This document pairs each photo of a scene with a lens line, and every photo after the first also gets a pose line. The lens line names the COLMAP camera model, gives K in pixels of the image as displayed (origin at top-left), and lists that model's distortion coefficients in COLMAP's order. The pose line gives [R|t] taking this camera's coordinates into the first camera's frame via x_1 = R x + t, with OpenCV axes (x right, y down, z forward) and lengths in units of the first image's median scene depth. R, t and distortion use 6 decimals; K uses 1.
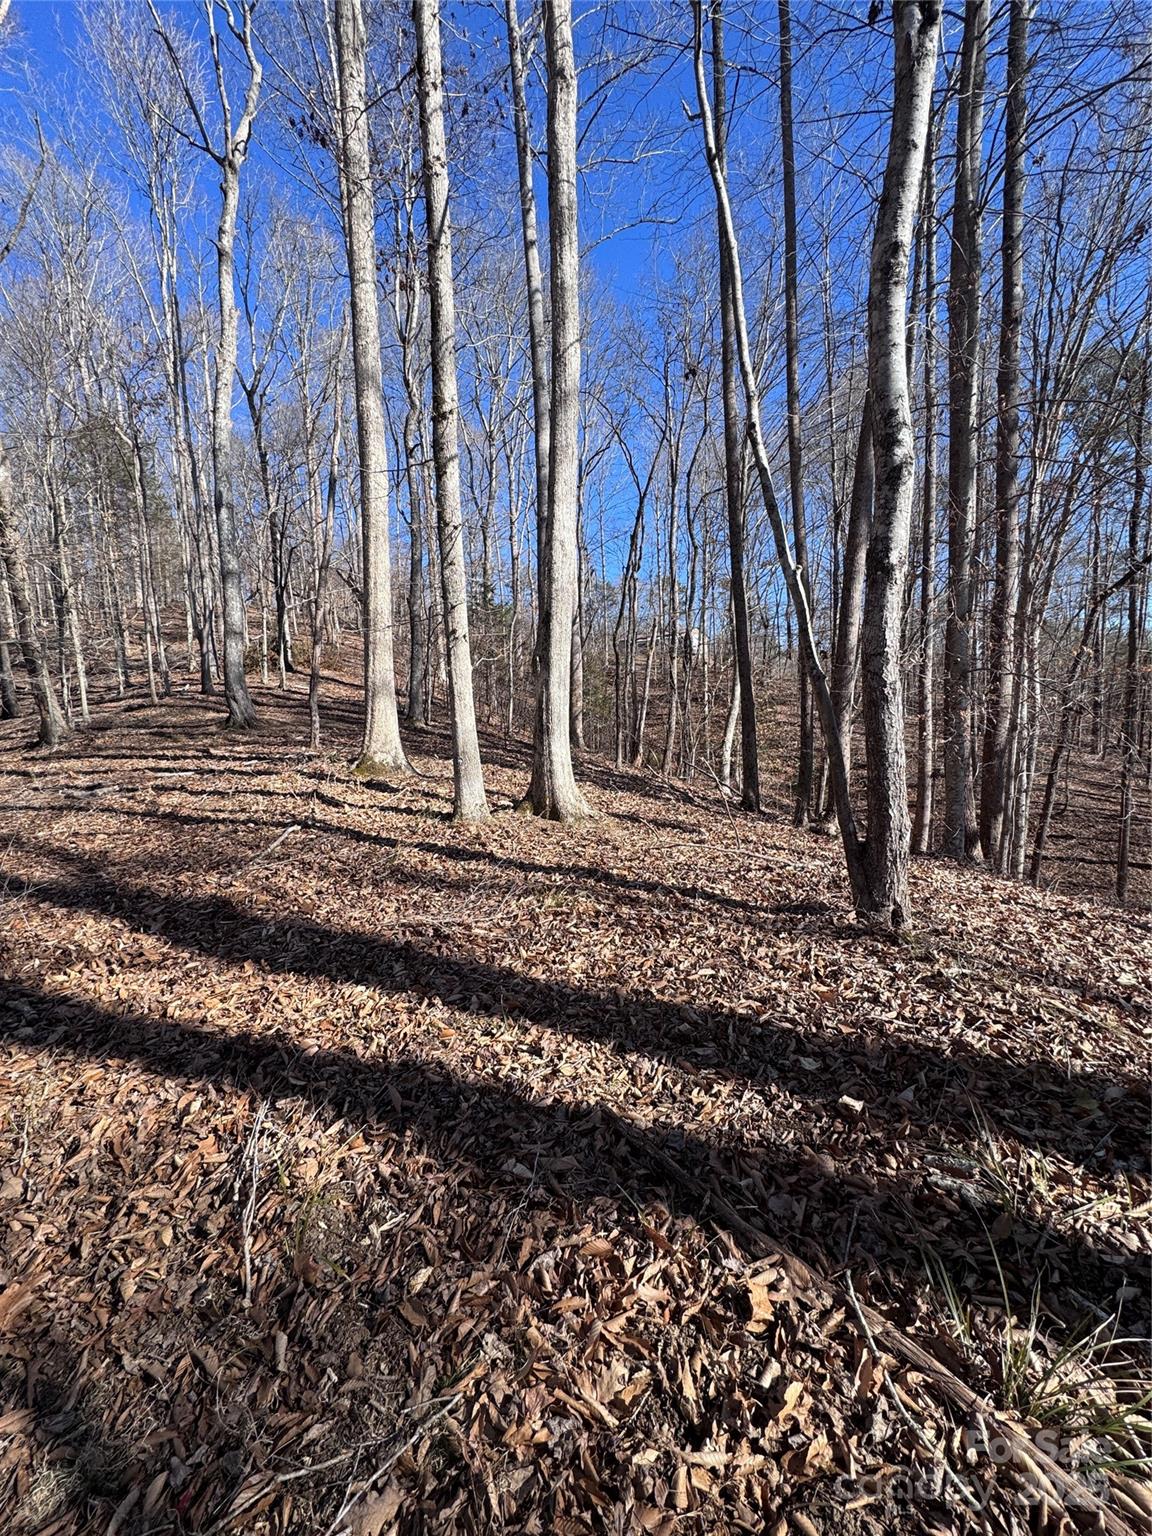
lens RADIAL K [[607.6, 0, 576.6], [0, 607.6, 765.1], [0, 0, 1]] dist [-0.003042, 0.000478]
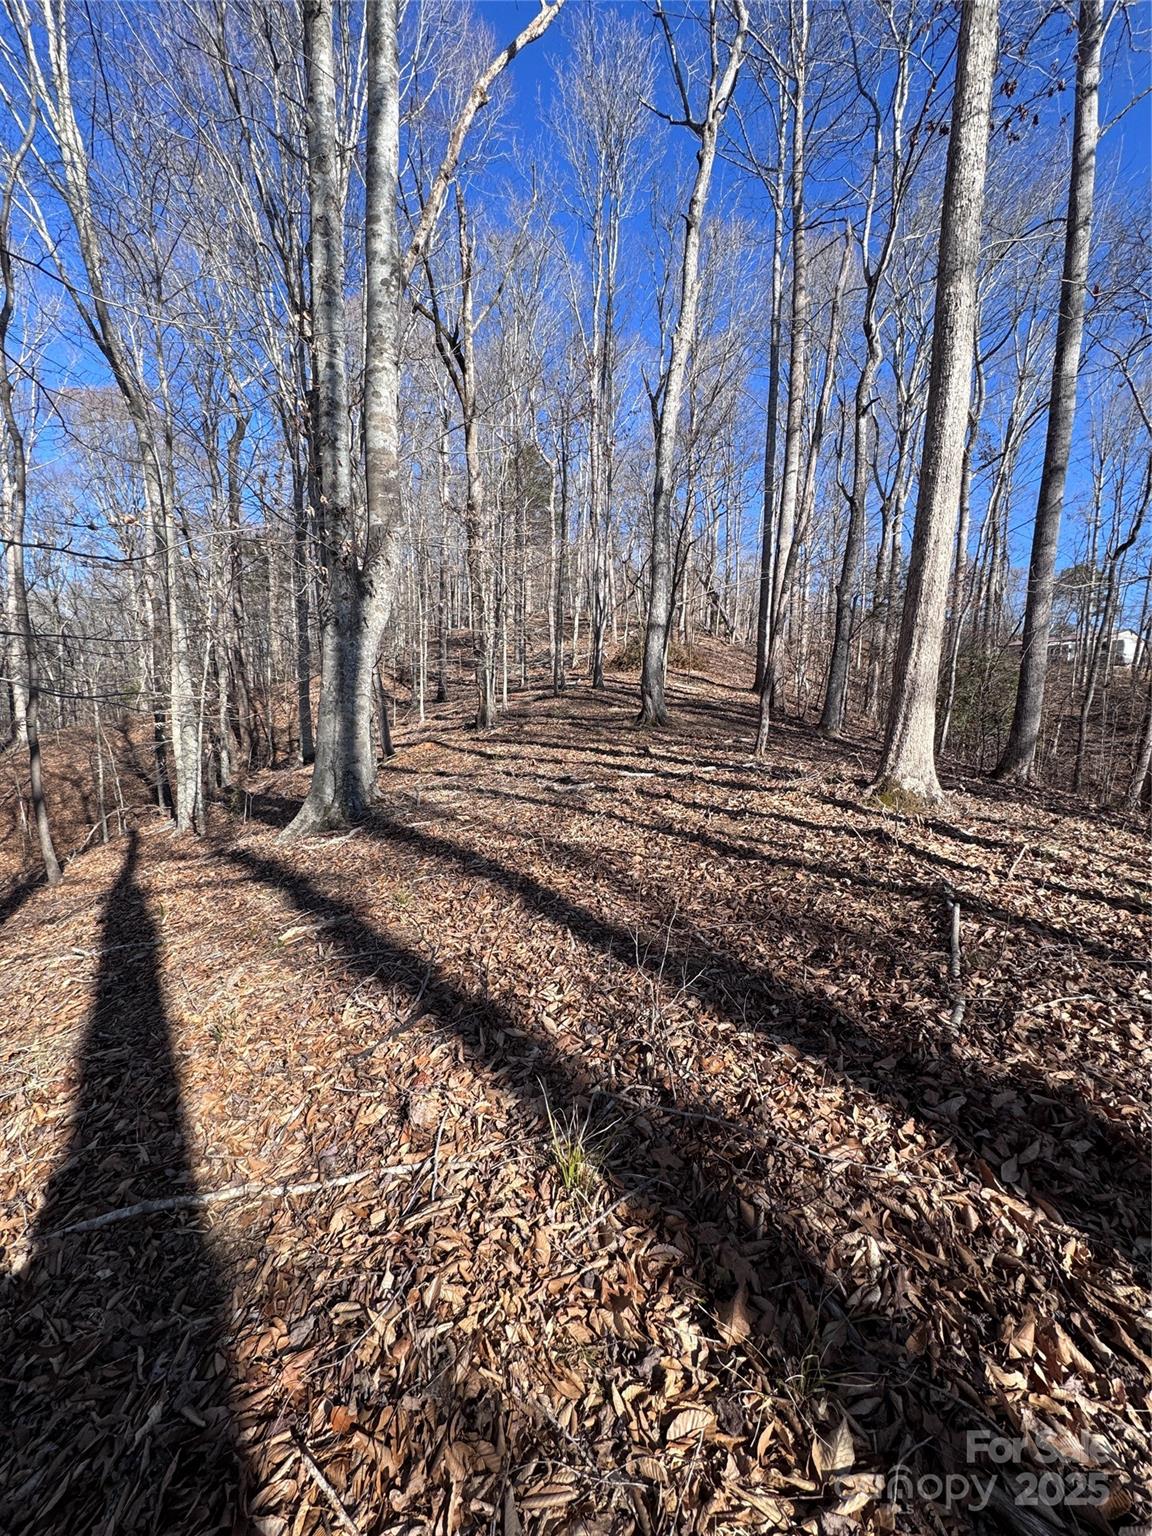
lens RADIAL K [[607.6, 0, 575.3], [0, 607.6, 765.9], [0, 0, 1]] dist [-0.003042, 0.000478]
pose [[0.873971, 0.103866, -0.474749, -0.219920], [-0.106683, 0.994069, 0.021090, -0.004758], [0.474124, 0.032215, 0.879869, 0.113780]]
